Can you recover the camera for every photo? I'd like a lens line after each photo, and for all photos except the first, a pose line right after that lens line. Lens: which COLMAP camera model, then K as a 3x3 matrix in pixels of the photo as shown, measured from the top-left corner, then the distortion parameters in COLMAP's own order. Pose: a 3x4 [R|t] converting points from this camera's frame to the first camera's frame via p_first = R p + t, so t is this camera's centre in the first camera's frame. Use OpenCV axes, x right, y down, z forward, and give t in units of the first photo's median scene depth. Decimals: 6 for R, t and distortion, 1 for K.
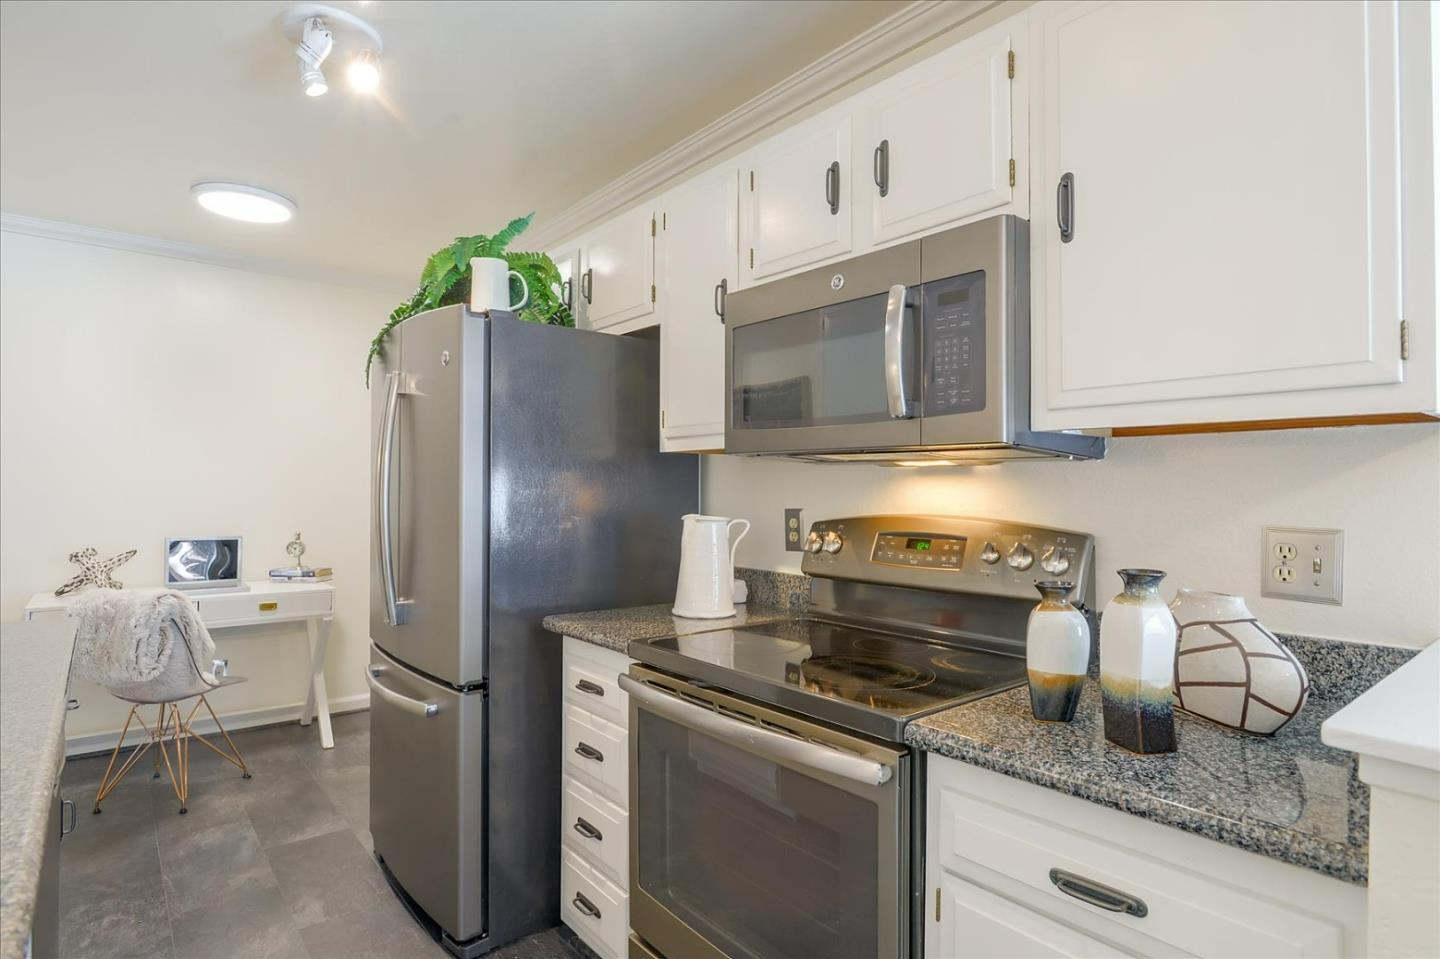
lens RADIAL K [[771.4, 0, 712.2], [0, 771.4, 483.2], [0, 0, 1]] dist [-0.004054, -0.001823]
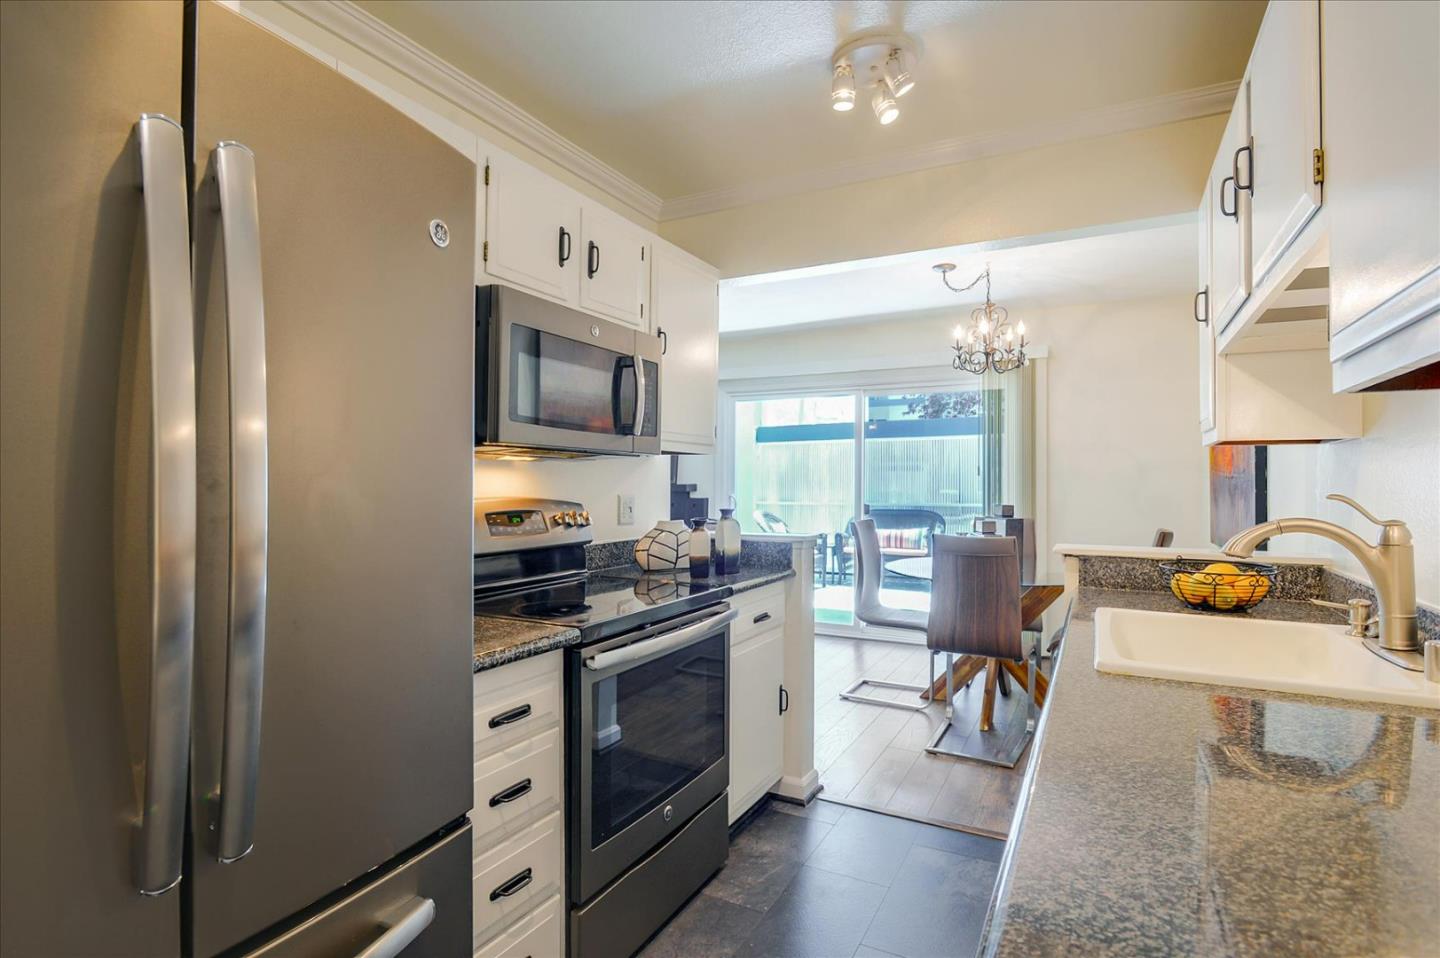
lens RADIAL K [[716.1, 0, 722.8], [0, 716.1, 476.6], [0, 0, 1]] dist [-0.022940, -0.000136]
pose [[-0.393486, -0.000569, 0.919331, -0.719243], [-0.011388, 0.999926, -0.004256, 0.005377], [-0.919260, -0.012143, -0.393463, 0.825072]]
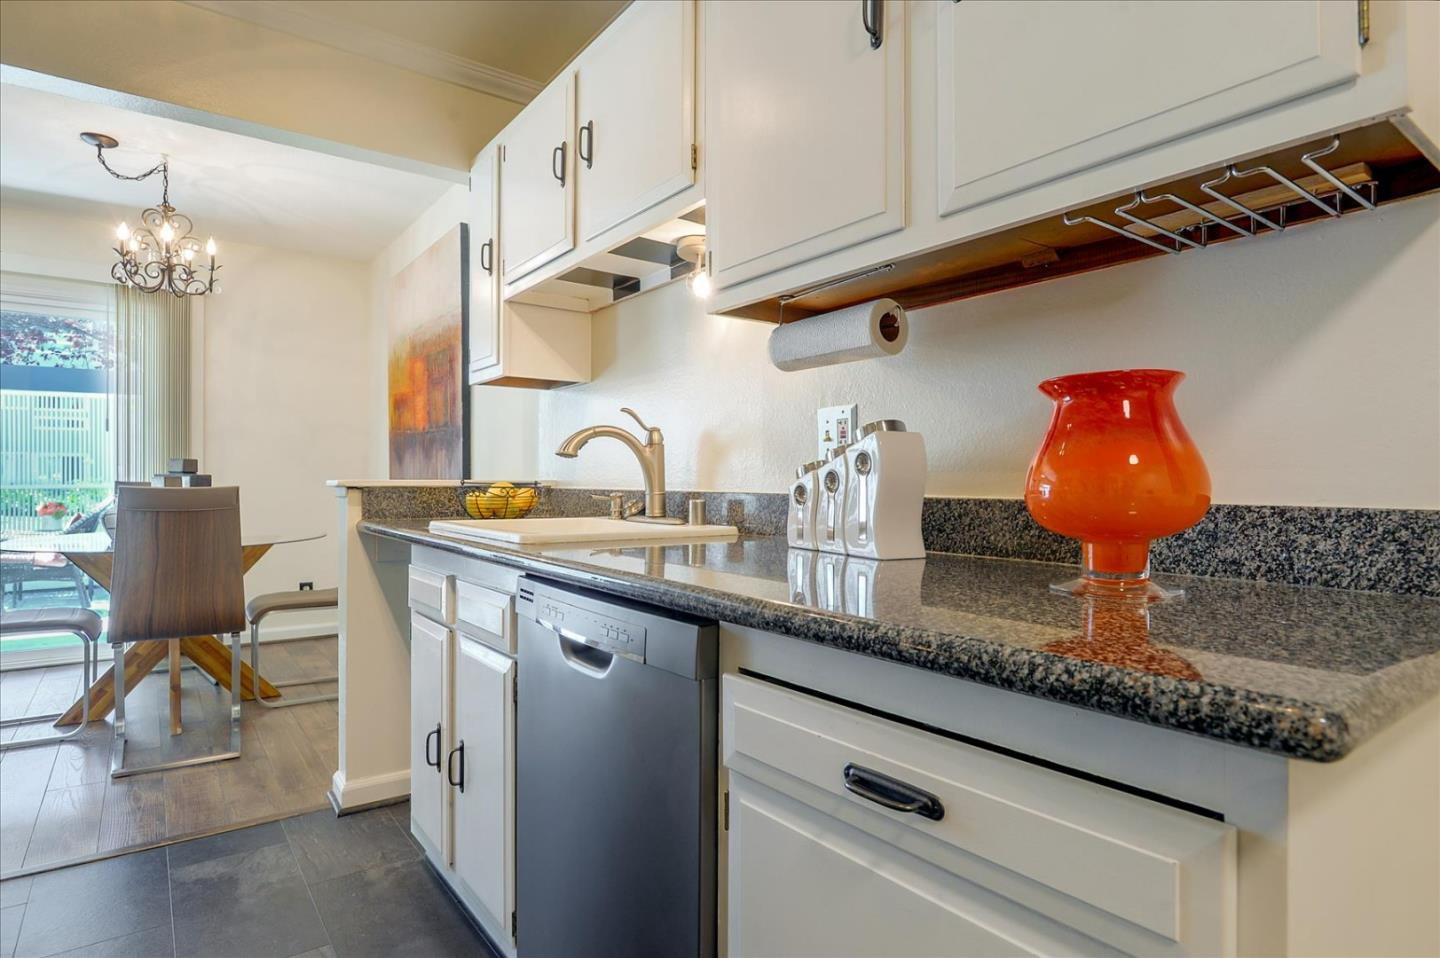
lens RADIAL K [[771.4, 0, 721.1], [0, 771.4, 479.7], [0, 0, 1]] dist [-0.004054, -0.001823]
pose [[-0.999144, -0.008938, 0.040391, -0.545203], [-0.009120, 0.999949, -0.004328, 0.086649], [-0.040350, -0.004692, -0.999175, 0.980347]]
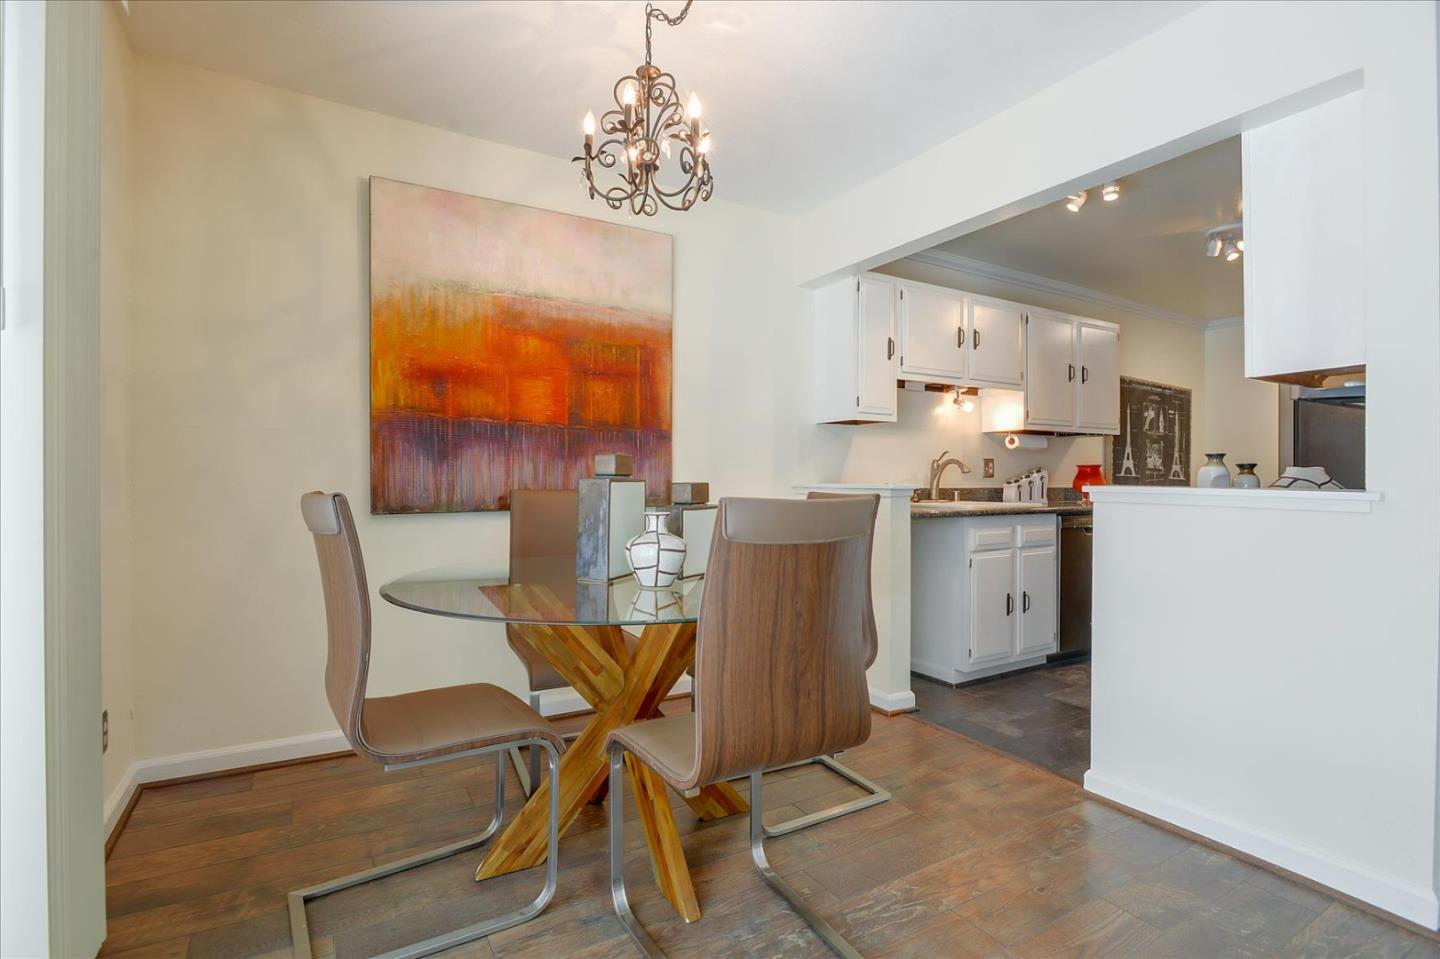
lens RADIAL K [[669.5, 0, 718.6], [0, 669.5, 480.6], [0, 0, 1]] dist [-0.014639, -0.000193]
pose [[-0.149745, -0.003743, -0.988718, 1.174024], [0.001375, 0.999991, -0.003994, 0.084731], [0.988724, -0.001957, -0.149739, -0.098367]]
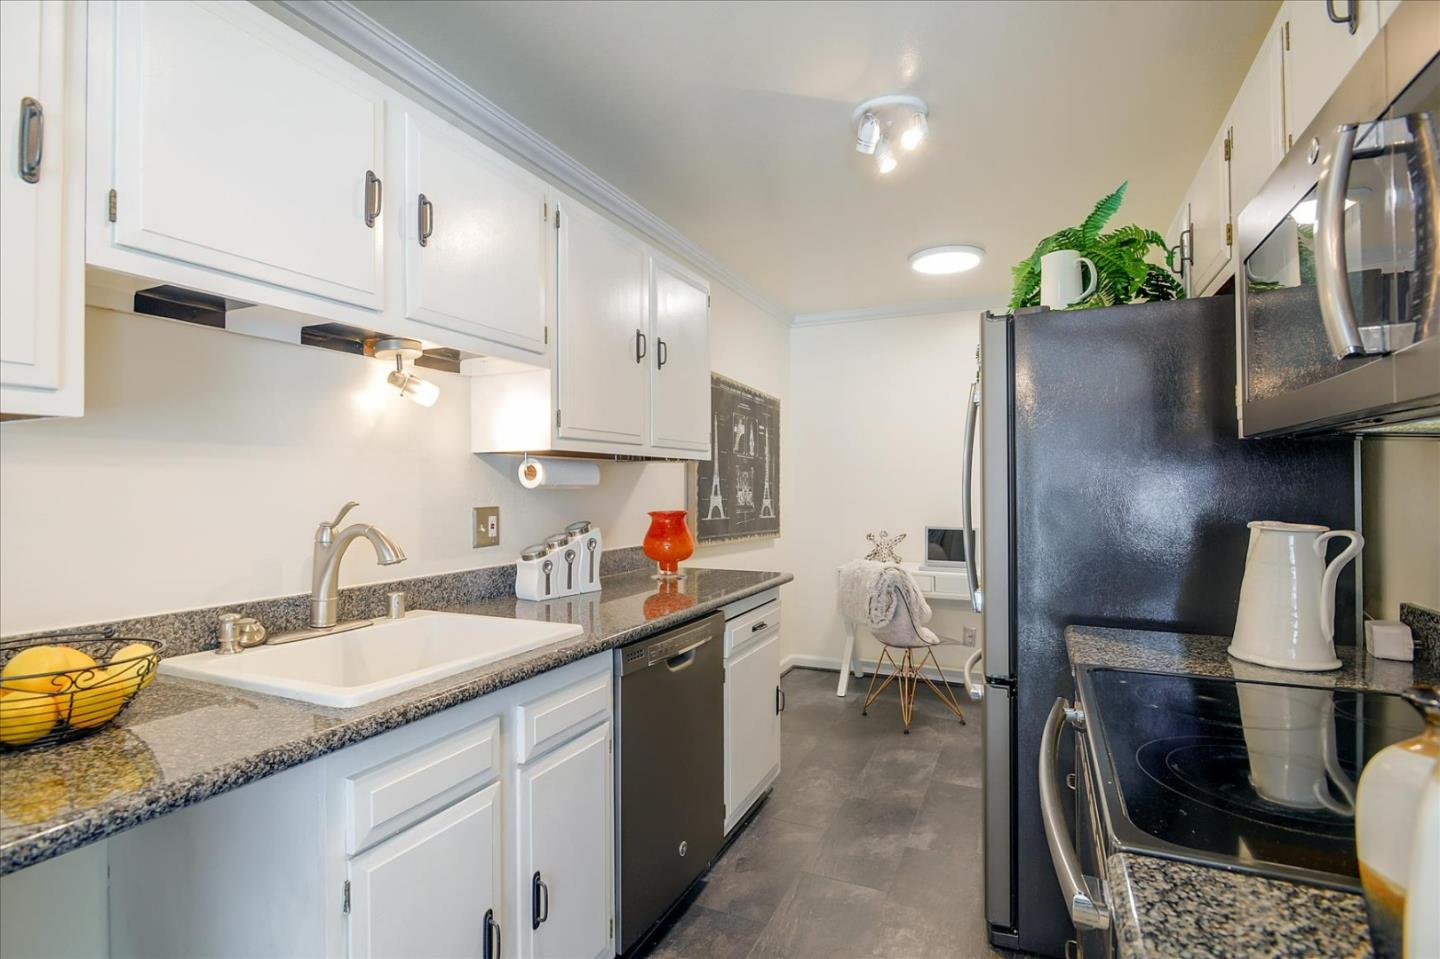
lens RADIAL K [[688.7, 0, 717.6], [0, 688.7, 481.7], [0, 0, 1]] dist [-0.014024, 0.000292]
pose [[0.434958, -0.015508, -0.900317, 0.276279], [0.009952, 0.999873, -0.012415, 0.005772], [0.900396, -0.003560, 0.435057, 0.212870]]
